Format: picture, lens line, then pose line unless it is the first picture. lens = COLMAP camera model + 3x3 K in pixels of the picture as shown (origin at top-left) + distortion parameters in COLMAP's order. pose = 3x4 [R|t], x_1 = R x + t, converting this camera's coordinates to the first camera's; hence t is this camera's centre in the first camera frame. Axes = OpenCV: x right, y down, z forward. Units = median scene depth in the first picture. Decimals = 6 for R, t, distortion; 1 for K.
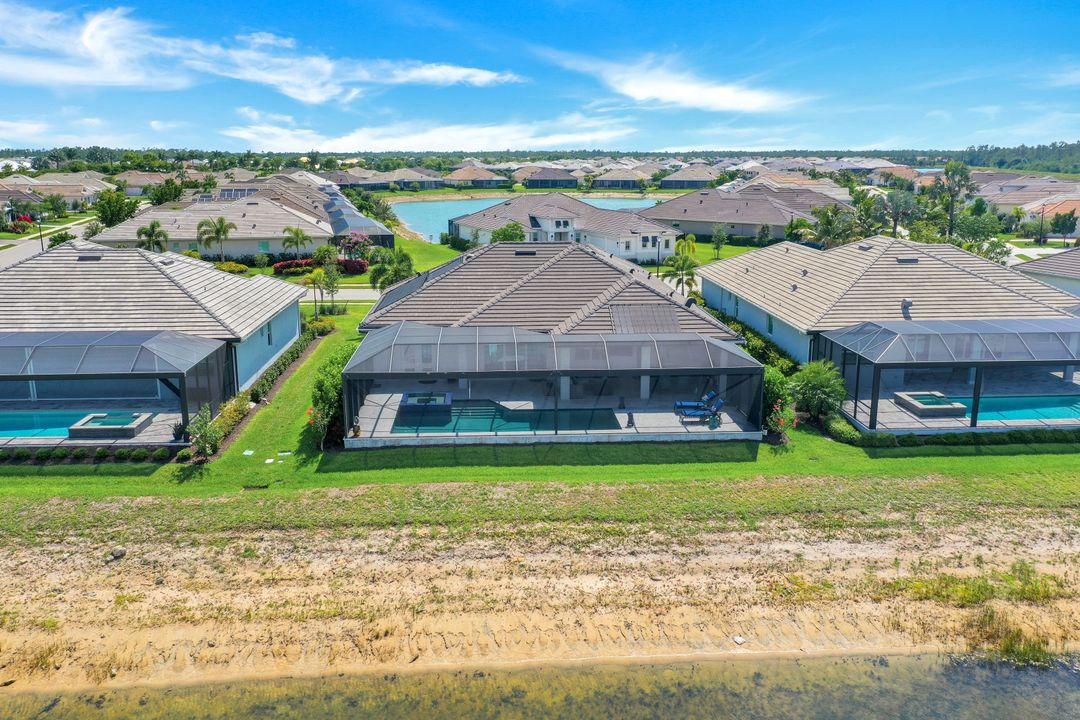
lens RADIAL K [[905.9, 0, 541.0], [0, 905.9, 365.2], [0, 0, 1]] dist [-0.003278, 0.001672]
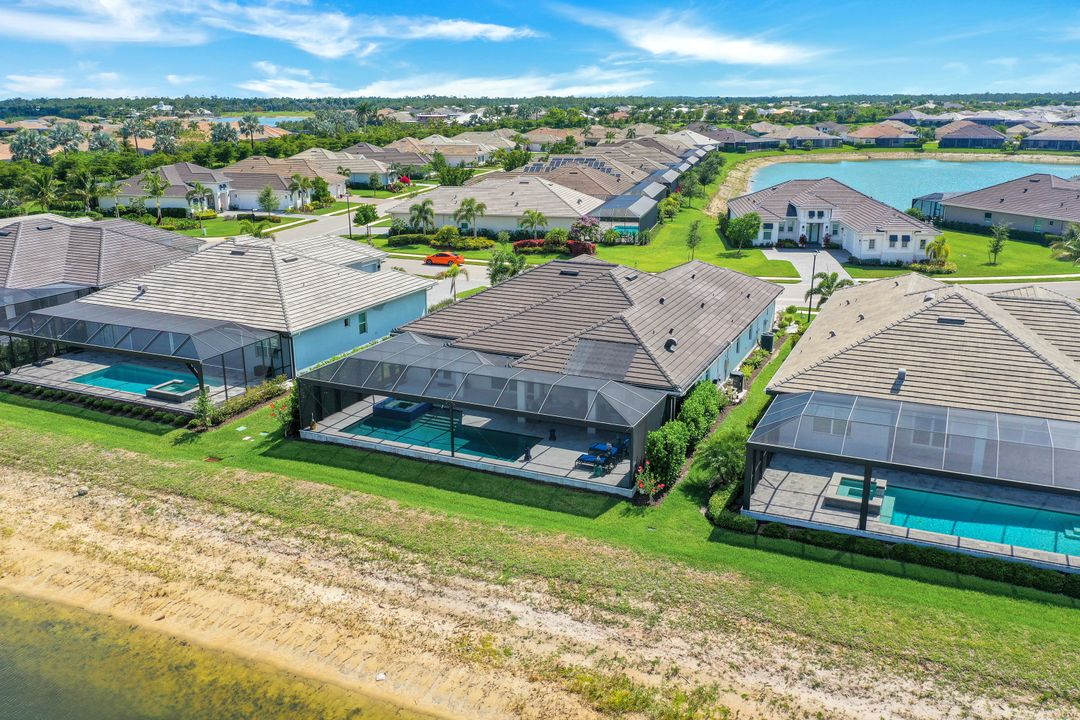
lens RADIAL K [[905.9, 0, 534.9], [0, 905.9, 358.2], [0, 0, 1]] dist [-0.003278, 0.001672]
pose [[0.877886, 0.126719, -0.461800, 0.639970], [-0.101812, 0.991696, 0.078577, -0.149706], [0.467922, -0.021964, 0.883497, 0.071477]]
